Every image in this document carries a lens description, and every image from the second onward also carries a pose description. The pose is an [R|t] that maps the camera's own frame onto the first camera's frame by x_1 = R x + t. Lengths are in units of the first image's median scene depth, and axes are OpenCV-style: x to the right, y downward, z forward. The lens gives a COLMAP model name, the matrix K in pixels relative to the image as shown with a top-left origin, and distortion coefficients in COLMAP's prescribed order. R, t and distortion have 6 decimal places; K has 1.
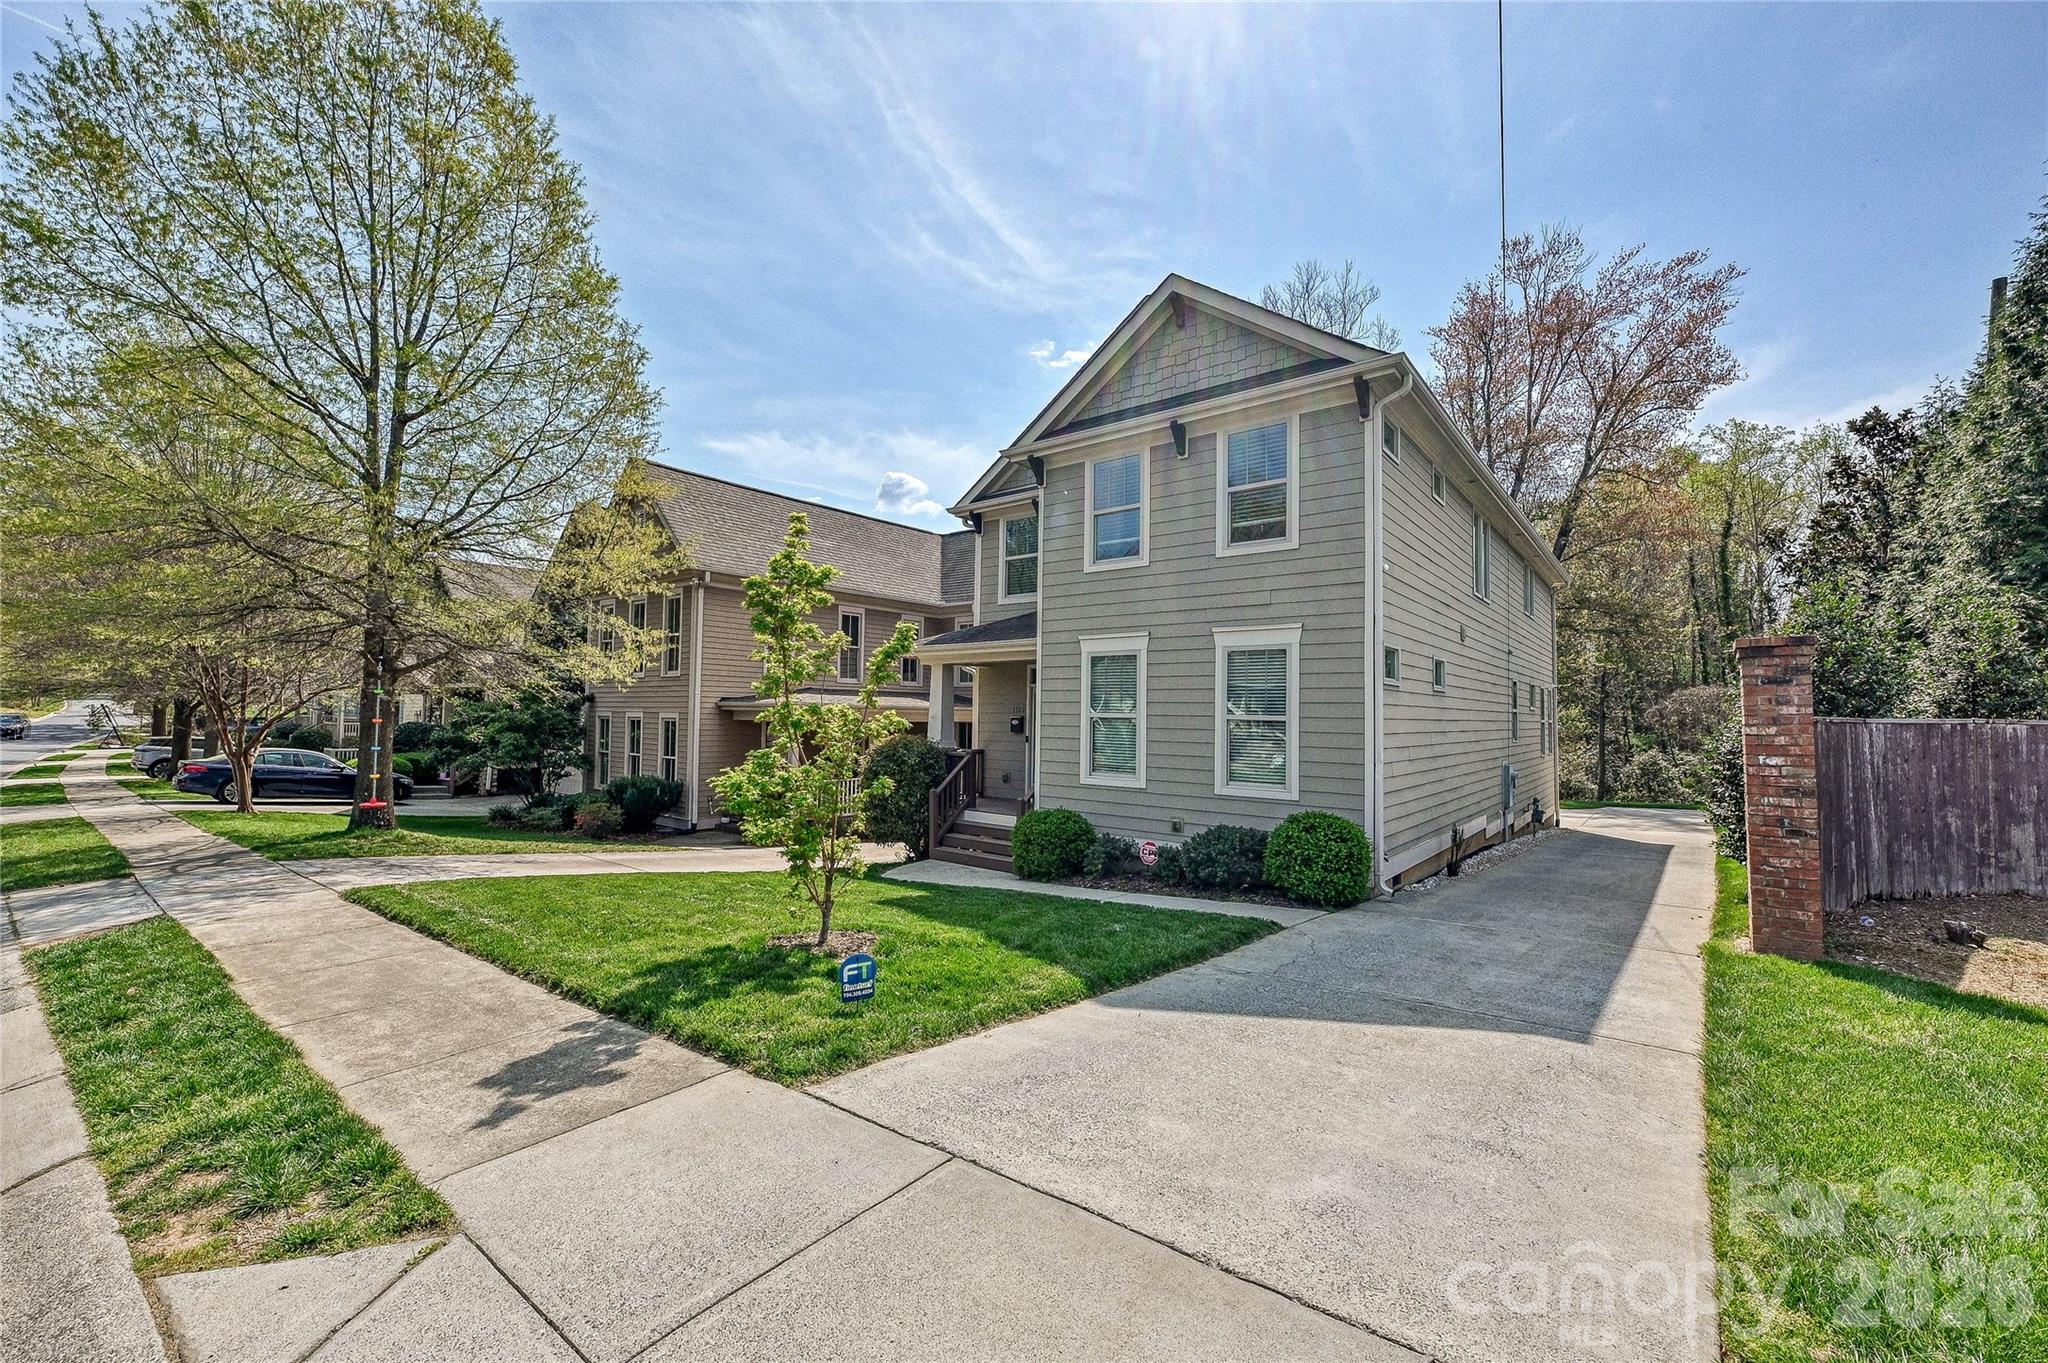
lens RADIAL K [[830.9, 0, 1030.0], [0, 830.9, 683.1], [0, 0, 1]] dist [-0.014447, 0.001155]
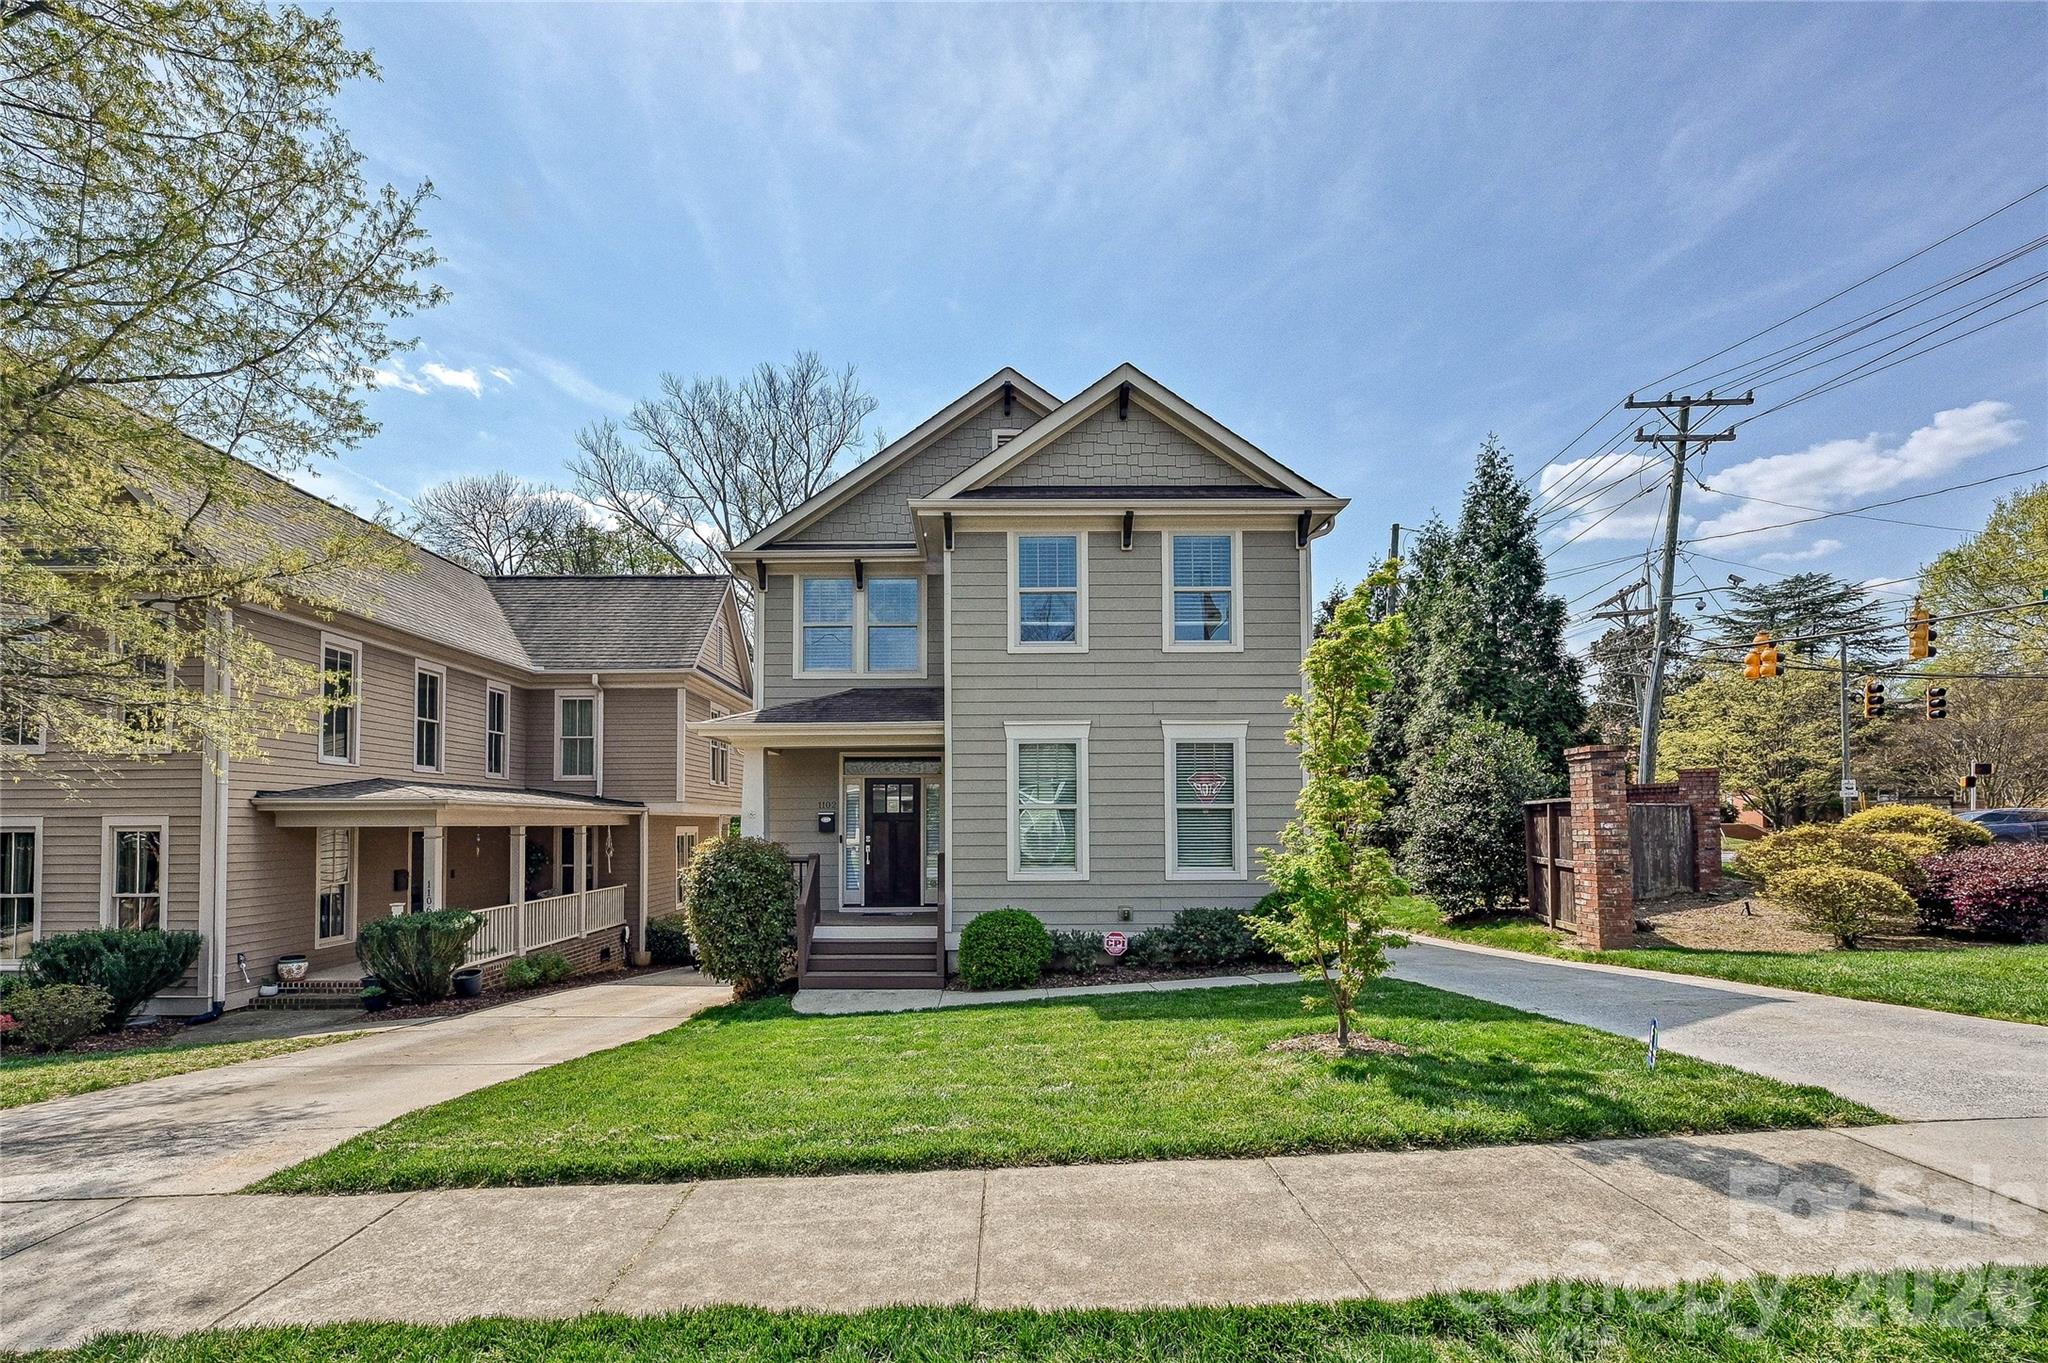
lens RADIAL K [[866.5, 0, 1018.5], [0, 866.5, 786.0], [0, 0, 1]] dist [-0.001211, 0.000000]
pose [[0.783975, 0.007626, 0.620746, -0.578258], [-0.006428, 0.999971, -0.004166, 0.021302], [-0.620759, -0.000725, 0.784001, 0.258208]]
